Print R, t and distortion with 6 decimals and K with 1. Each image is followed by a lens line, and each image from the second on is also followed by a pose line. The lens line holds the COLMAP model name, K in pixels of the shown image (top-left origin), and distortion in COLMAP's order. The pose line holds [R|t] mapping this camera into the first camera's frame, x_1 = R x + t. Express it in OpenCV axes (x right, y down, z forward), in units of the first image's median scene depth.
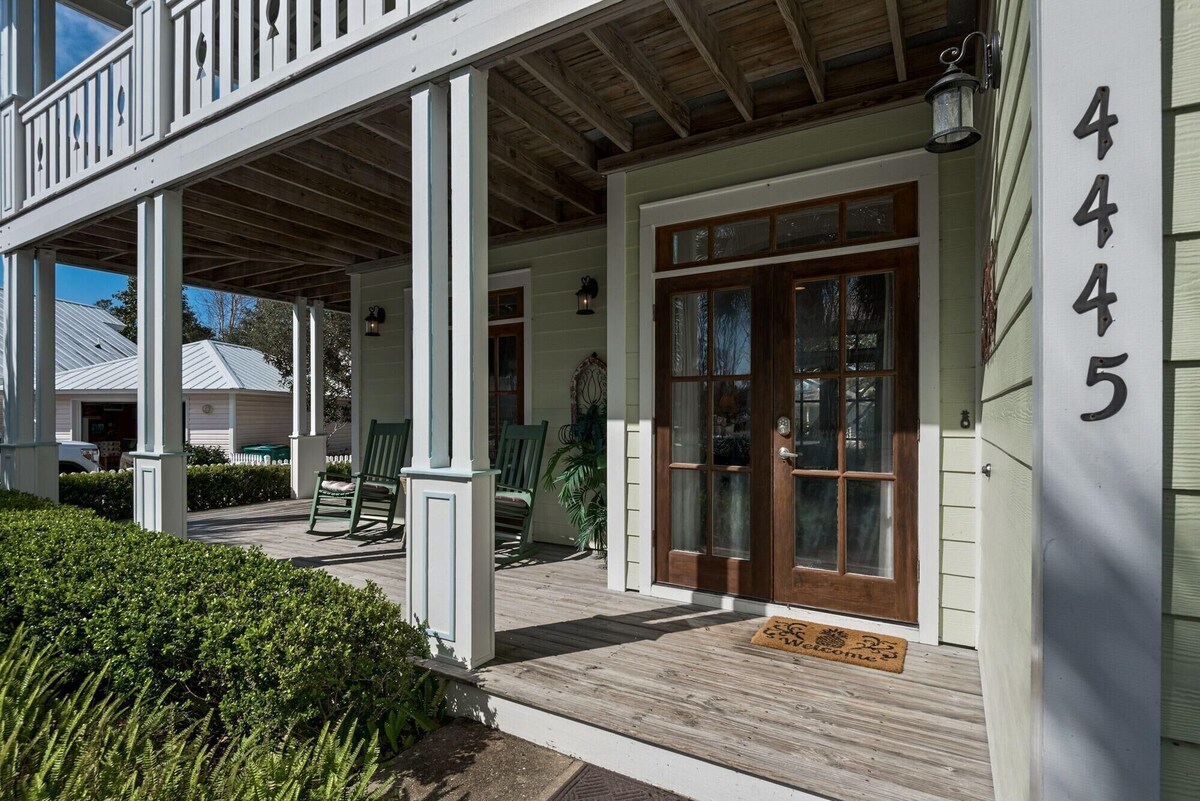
lens RADIAL K [[579.9, 0, 600.3], [0, 579.9, 411.6], [0, 0, 1]] dist [-0.001253, -0.000435]
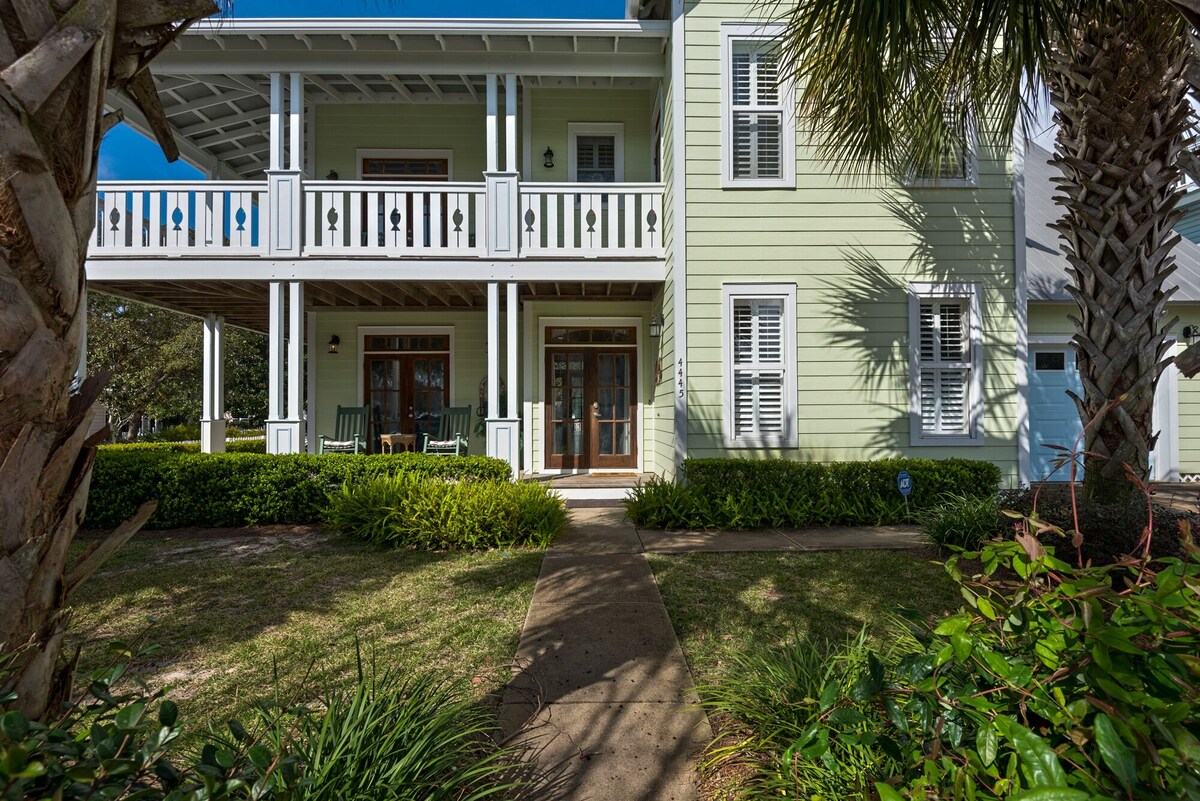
lens RADIAL K [[579.9, 0, 600.3], [0, 579.9, 411.6], [0, 0, 1]] dist [-0.001253, -0.000435]
pose [[0.843078, -0.004248, 0.537775, -1.143978], [0.003186, 0.999991, 0.002904, 0.049608], [-0.537782, -0.000736, 0.843084, -1.344919]]
